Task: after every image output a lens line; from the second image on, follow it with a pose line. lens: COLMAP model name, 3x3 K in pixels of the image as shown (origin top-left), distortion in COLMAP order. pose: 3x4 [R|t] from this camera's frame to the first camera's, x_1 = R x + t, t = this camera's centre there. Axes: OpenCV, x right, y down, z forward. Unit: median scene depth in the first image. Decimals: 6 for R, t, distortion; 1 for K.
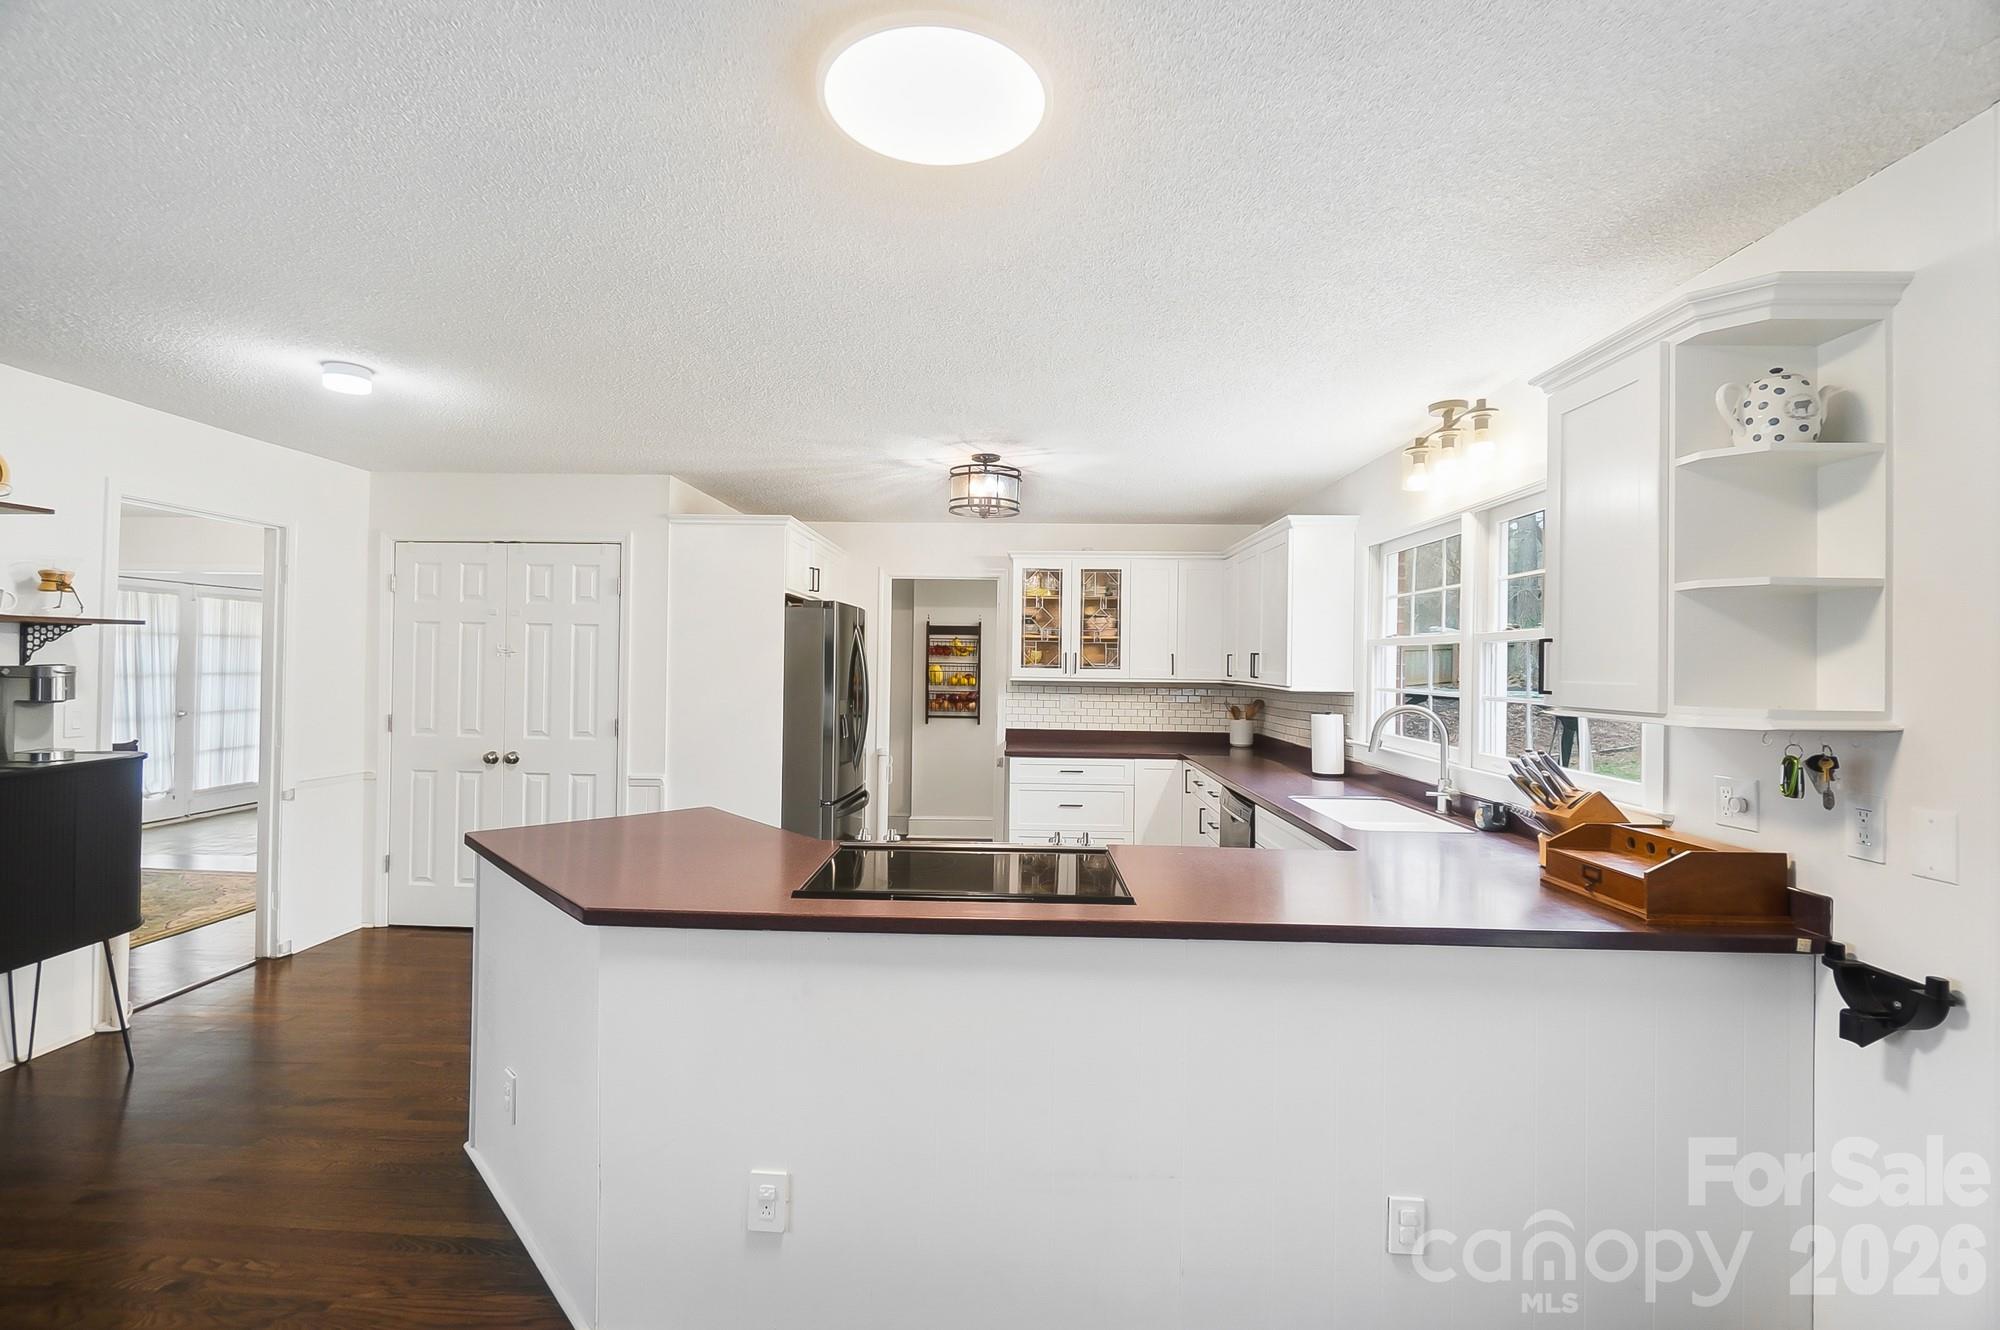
lens RADIAL K [[866.9, 0, 993.8], [0, 866.9, 656.4], [0, 0, 1]] dist [0.004055, -0.000900]
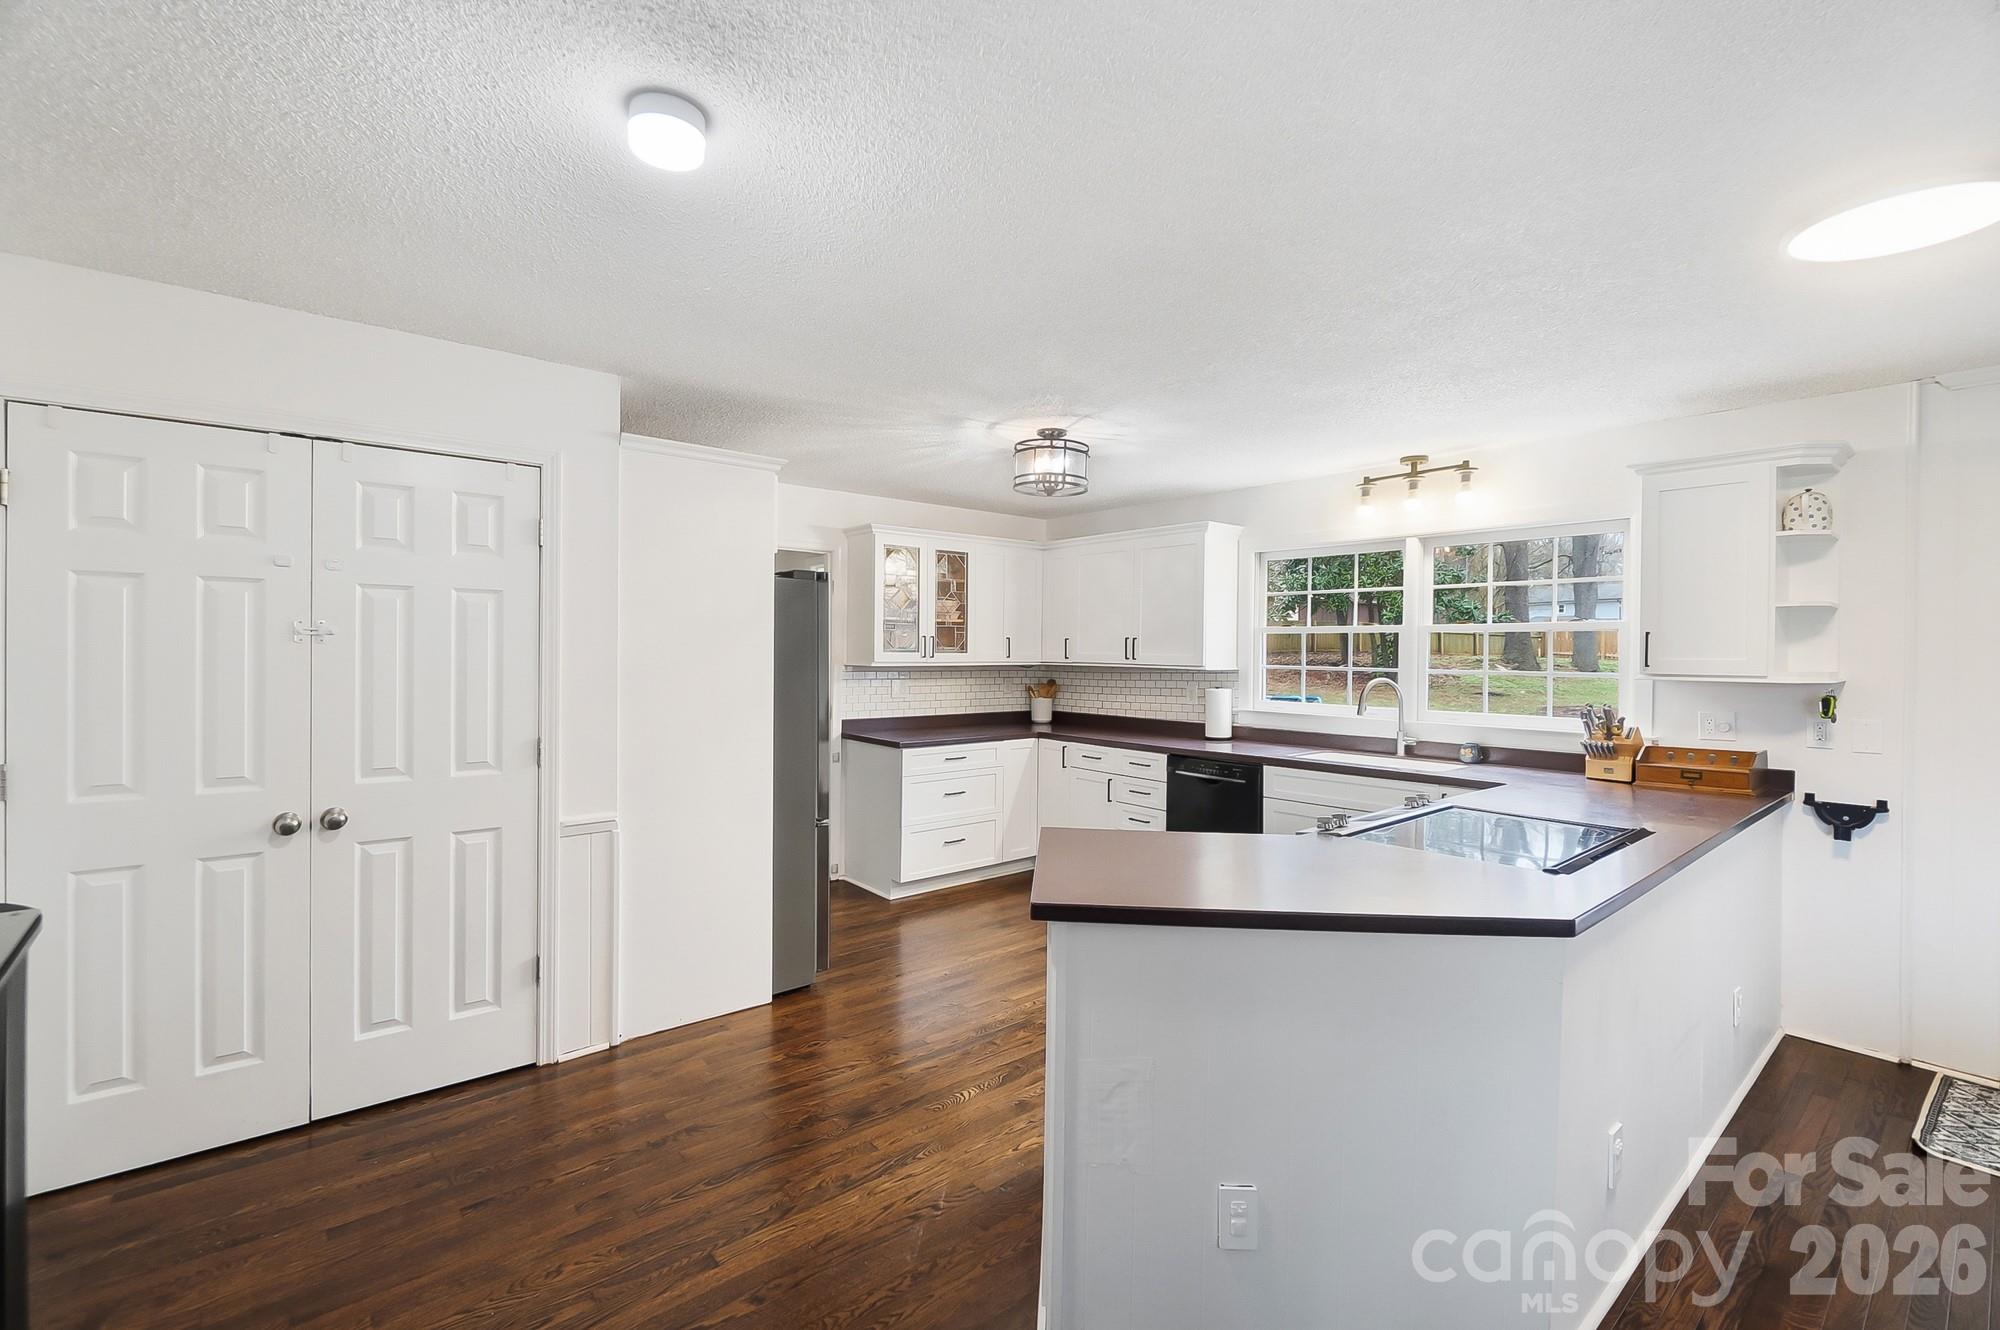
lens RADIAL K [[866.9, 0, 999.3], [0, 866.9, 653.9], [0, 0, 1]] dist [0.004055, -0.000900]
pose [[0.744460, -0.010943, 0.667577, -0.597613], [-0.002316, 0.999817, 0.018972, -0.003709], [-0.667663, -0.015671, 0.744299, 0.279853]]
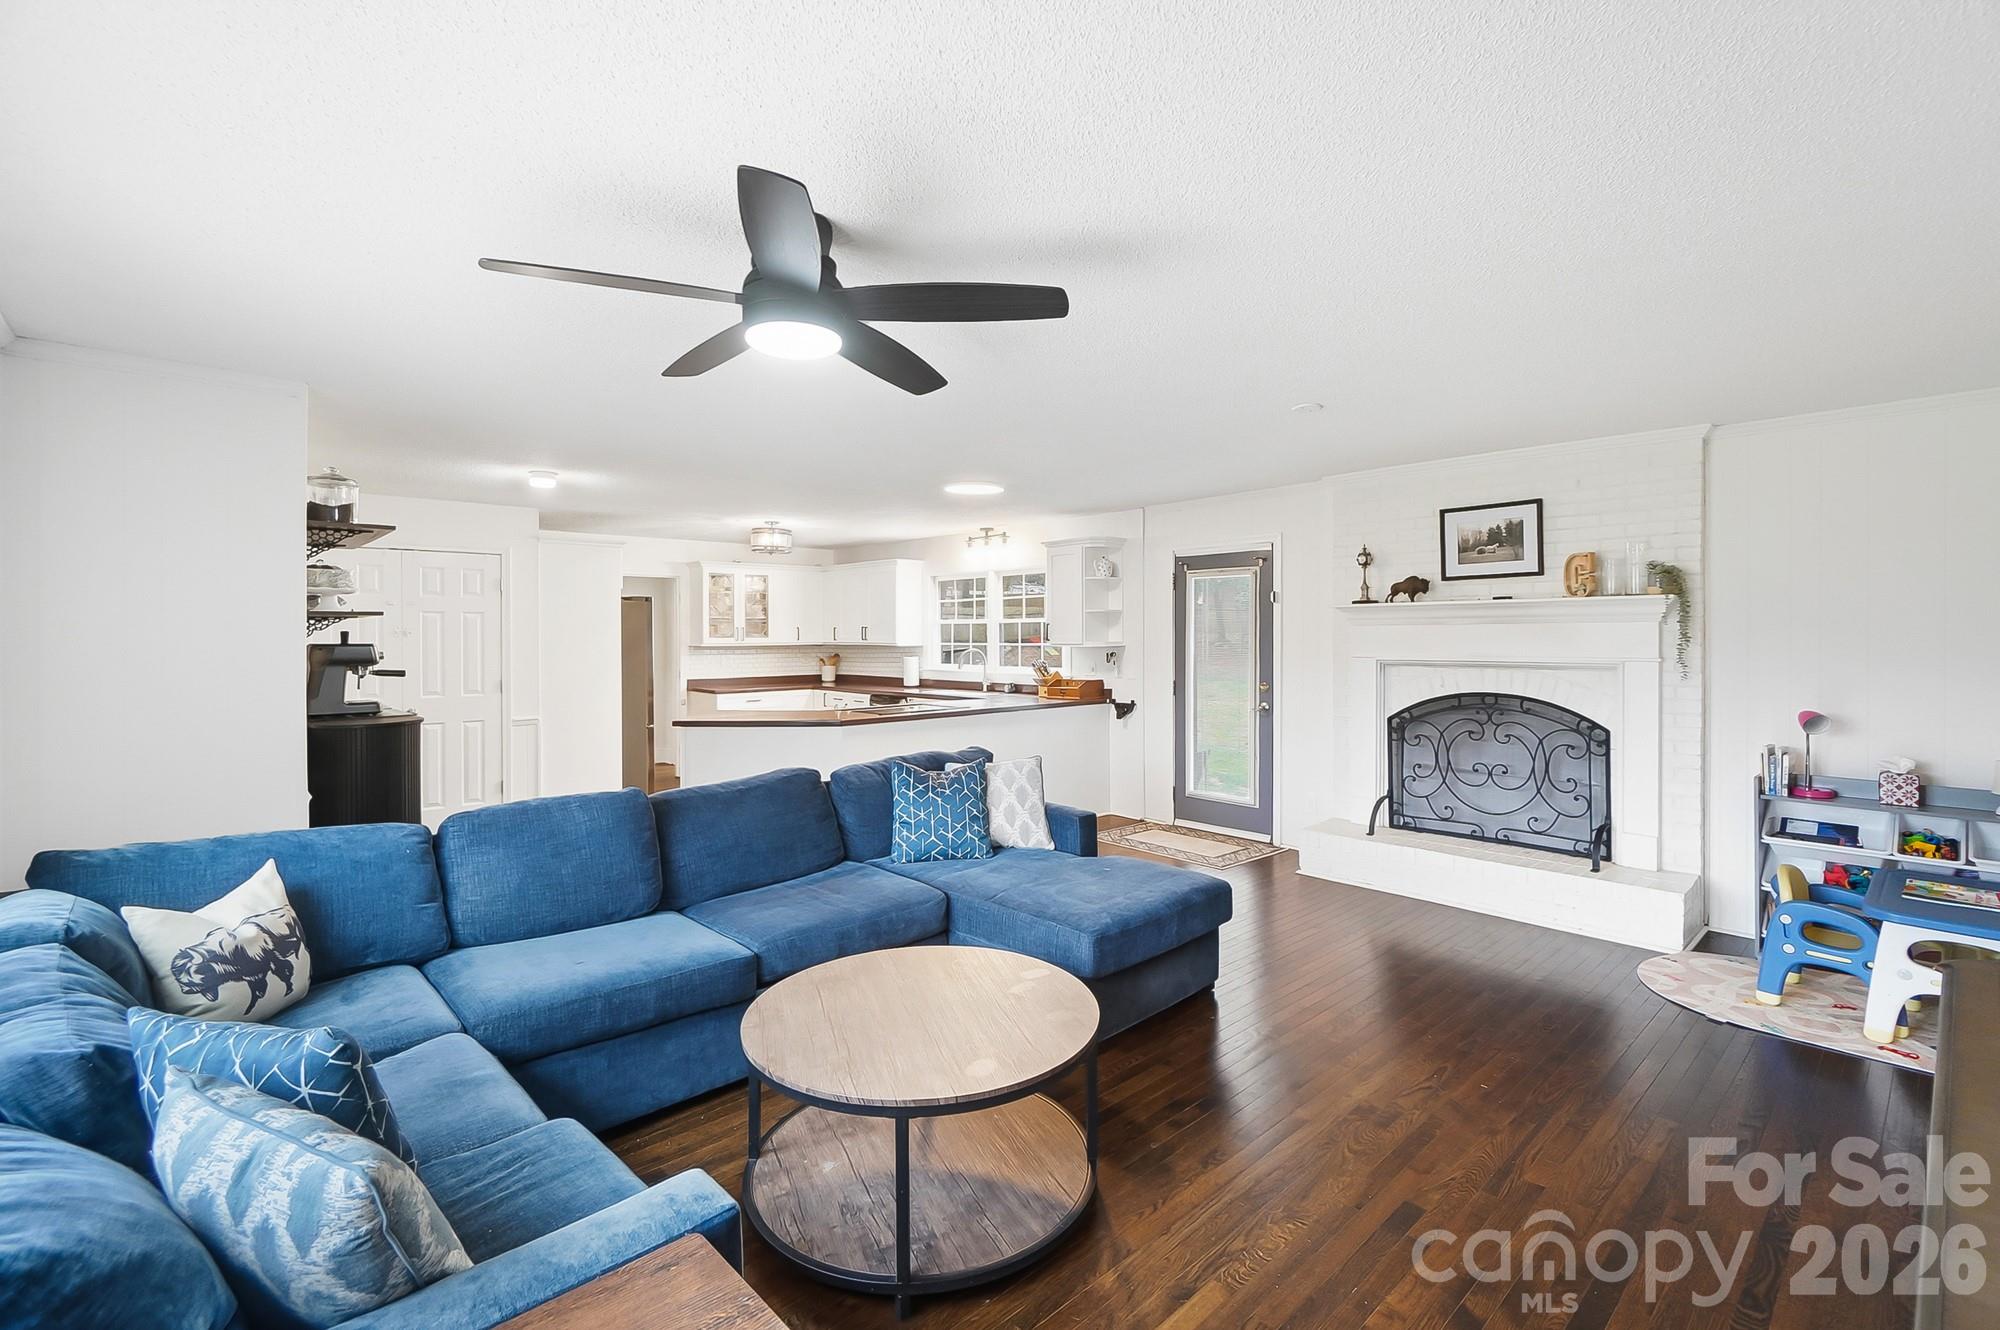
lens RADIAL K [[866.9, 0, 1001.3], [0, 866.9, 637.6], [0, 0, 1]] dist [0.004055, -0.000900]
pose [[0.714426, -0.020203, 0.699419, -0.821167], [0.008898, 0.999765, 0.019789, -0.016138], [-0.699655, -0.007914, 0.714437, -0.561529]]
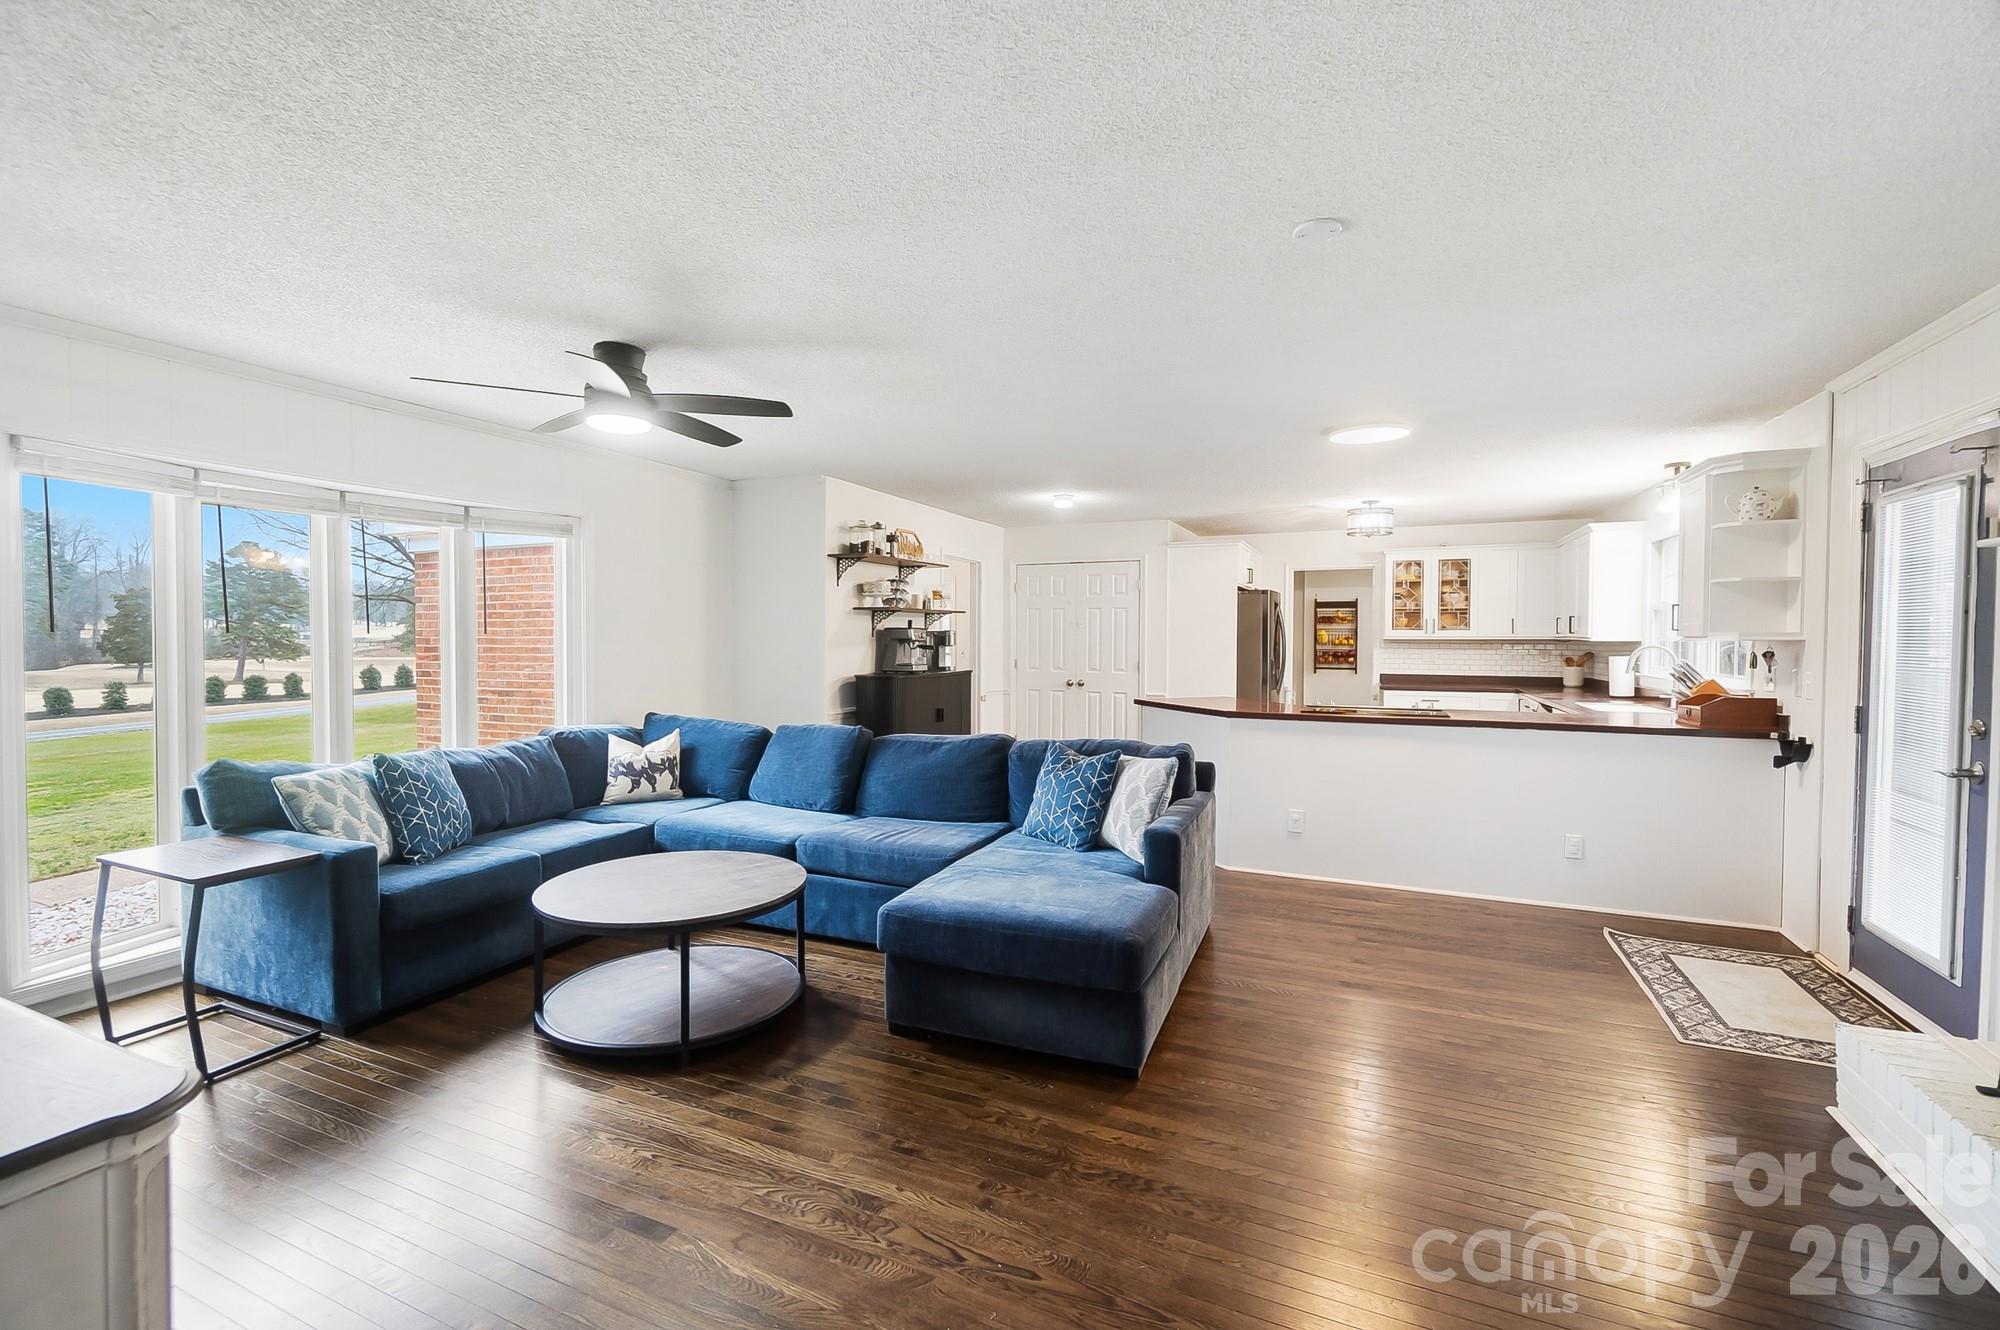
lens RADIAL K [[866.9, 0, 998.0], [0, 866.9, 657.8], [0, 0, 1]] dist [0.004055, -0.000900]
pose [[0.926820, -0.002373, -0.375499, -0.040845], [0.013647, 0.999532, 0.027369, 0.012848], [0.375259, -0.030490, 0.926419, -0.704993]]
